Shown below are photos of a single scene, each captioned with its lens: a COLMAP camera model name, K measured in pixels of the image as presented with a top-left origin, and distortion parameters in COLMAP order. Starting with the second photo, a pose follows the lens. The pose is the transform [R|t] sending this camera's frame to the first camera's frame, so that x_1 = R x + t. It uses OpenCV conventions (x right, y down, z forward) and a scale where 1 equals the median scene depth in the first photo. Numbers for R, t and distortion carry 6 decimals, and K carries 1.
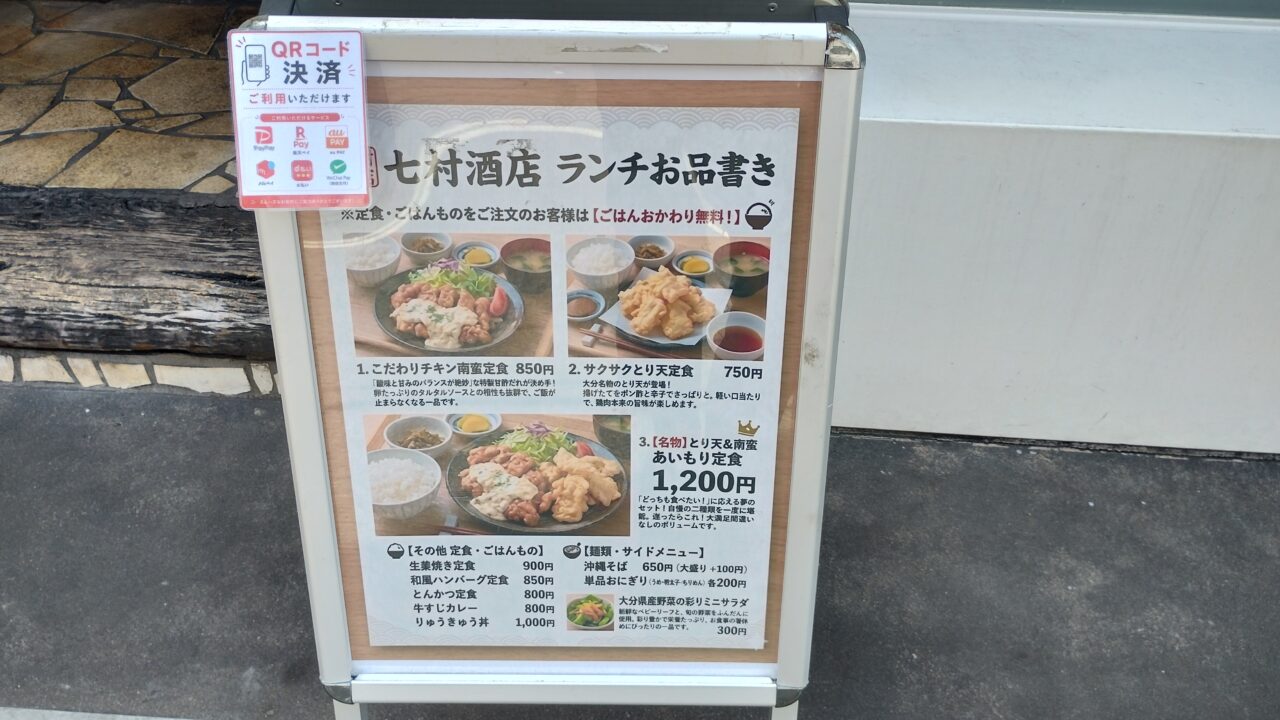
lens RADIAL K [[1120.7, 0, 639.3], [0, 1120.7, 359.3], [0, 0, 1]] dist [-0.000962, -0.001906]
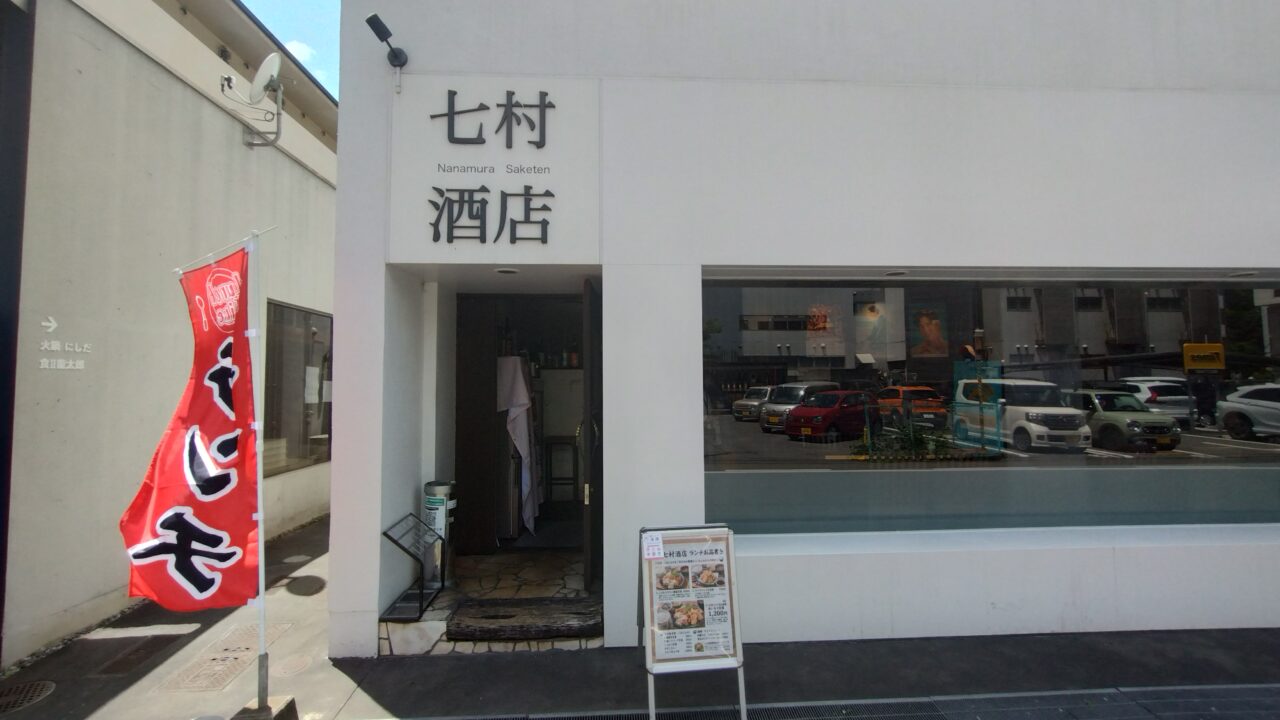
lens RADIAL K [[559.5, 0, 640.1], [0, 559.5, 354.0], [0, 0, 1]] dist [0.000243, -0.000017]
pose [[0.995252, -0.026618, 0.093616, -0.555664], [0.079303, 0.779414, -0.621470, 0.808738], [-0.056423, 0.625943, 0.777825, -1.946086]]
